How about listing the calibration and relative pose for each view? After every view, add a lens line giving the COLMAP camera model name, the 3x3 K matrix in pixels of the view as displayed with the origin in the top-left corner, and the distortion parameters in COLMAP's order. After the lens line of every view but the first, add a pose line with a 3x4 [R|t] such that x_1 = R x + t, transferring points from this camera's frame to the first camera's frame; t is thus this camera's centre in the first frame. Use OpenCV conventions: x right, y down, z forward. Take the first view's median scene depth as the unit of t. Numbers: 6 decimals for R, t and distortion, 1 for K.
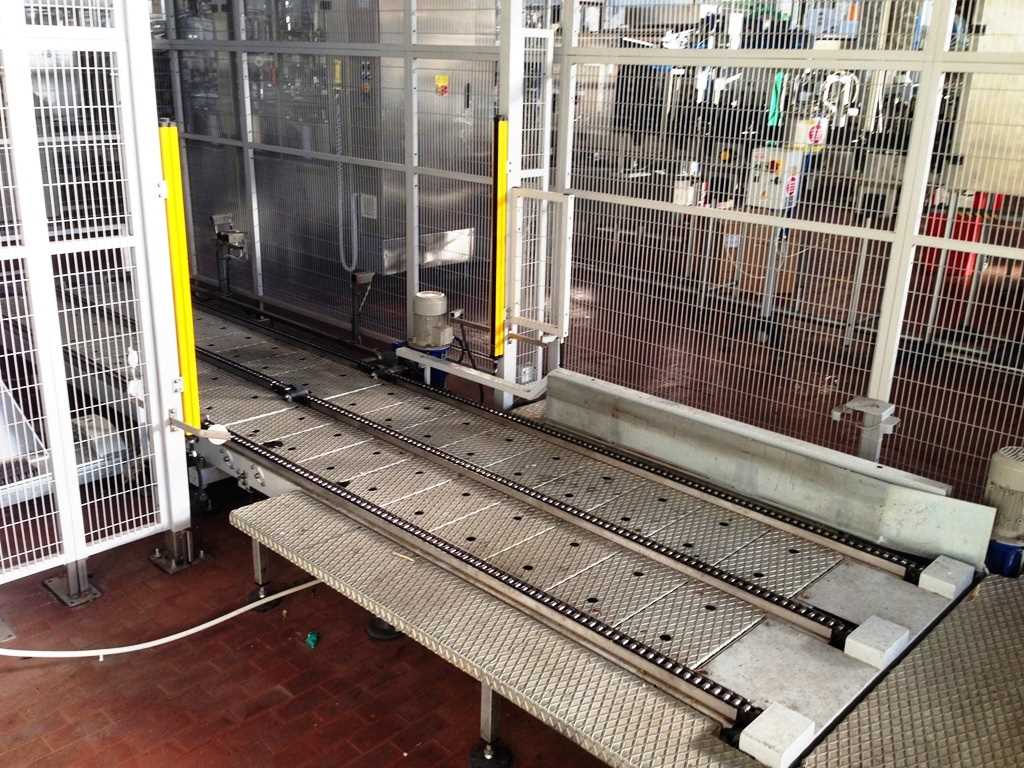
lens RADIAL K [[948.8, 0, 512.0], [0, 948.8, 384.0], [0, 0, 1]] dist [0.131141, -0.207645]
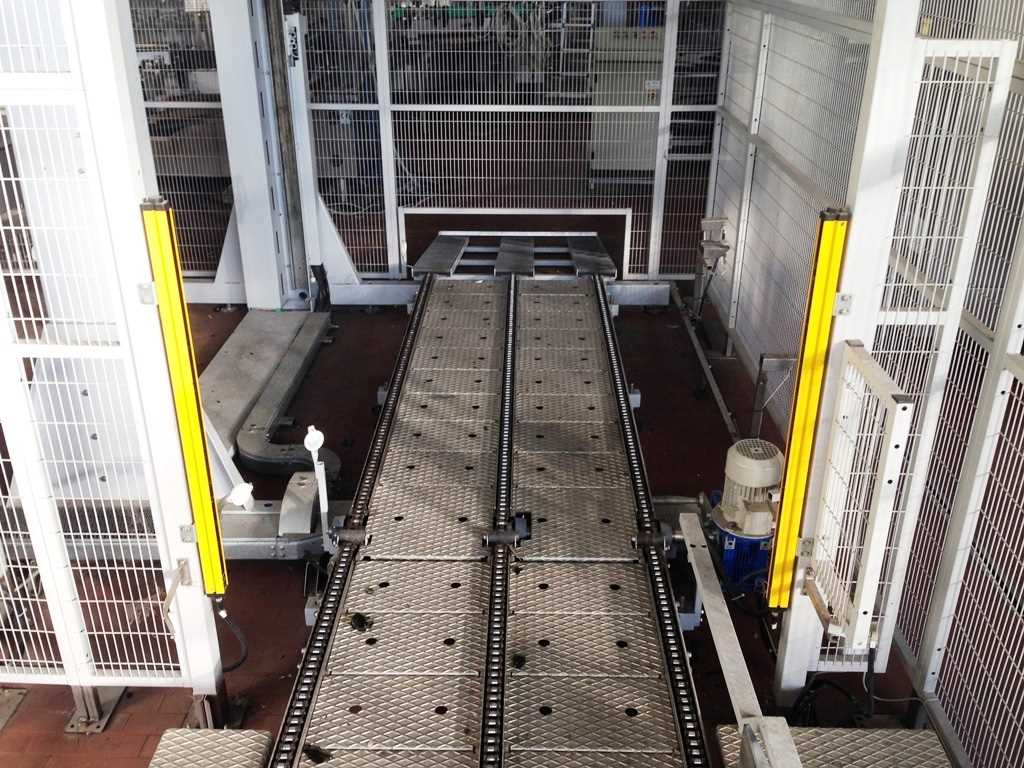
lens RADIAL K [[948.8, 0, 512.0], [0, 948.8, 384.0], [0, 0, 1]] dist [0.131141, -0.207645]
pose [[0.681141, 0.284233, -0.674728, 0.246142], [-0.216068, 0.958561, 0.185677, -0.248030], [0.699543, 0.019315, 0.714329, 0.508806]]
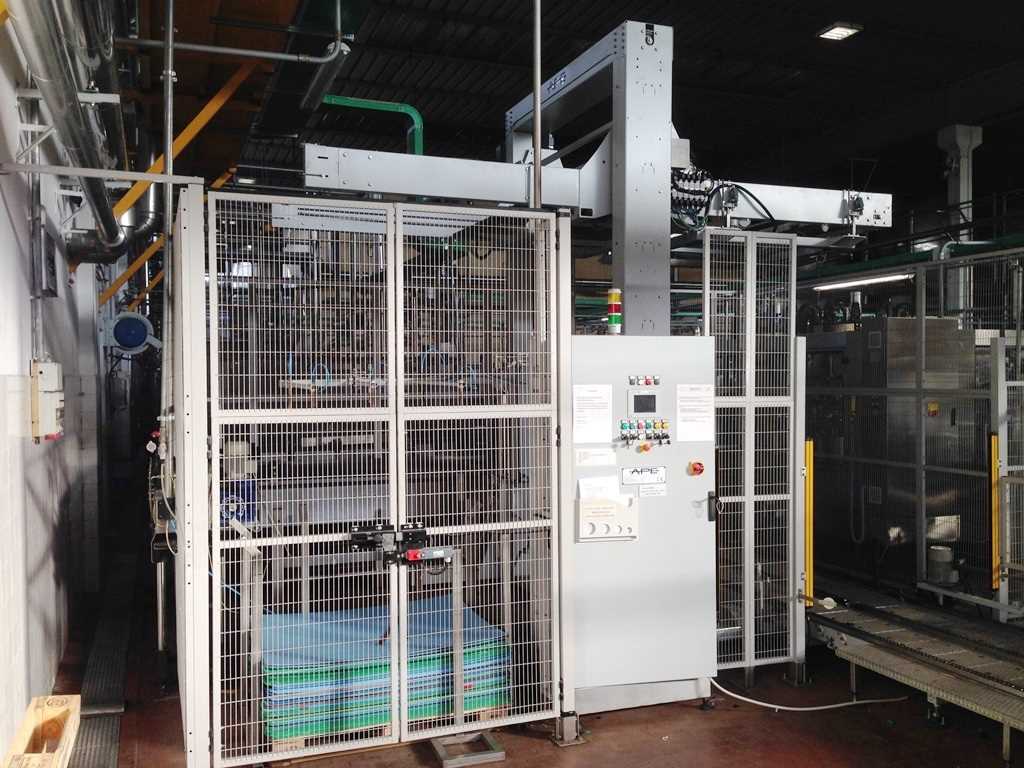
lens RADIAL K [[948.8, 0, 512.0], [0, 948.8, 384.0], [0, 0, 1]] dist [0.131141, -0.207645]
pose [[0.903440, -0.029881, -0.427672, -0.042424], [-0.106090, 0.950960, -0.290552, 0.197726], [0.415381, 0.307868, 0.855965, -0.744371]]
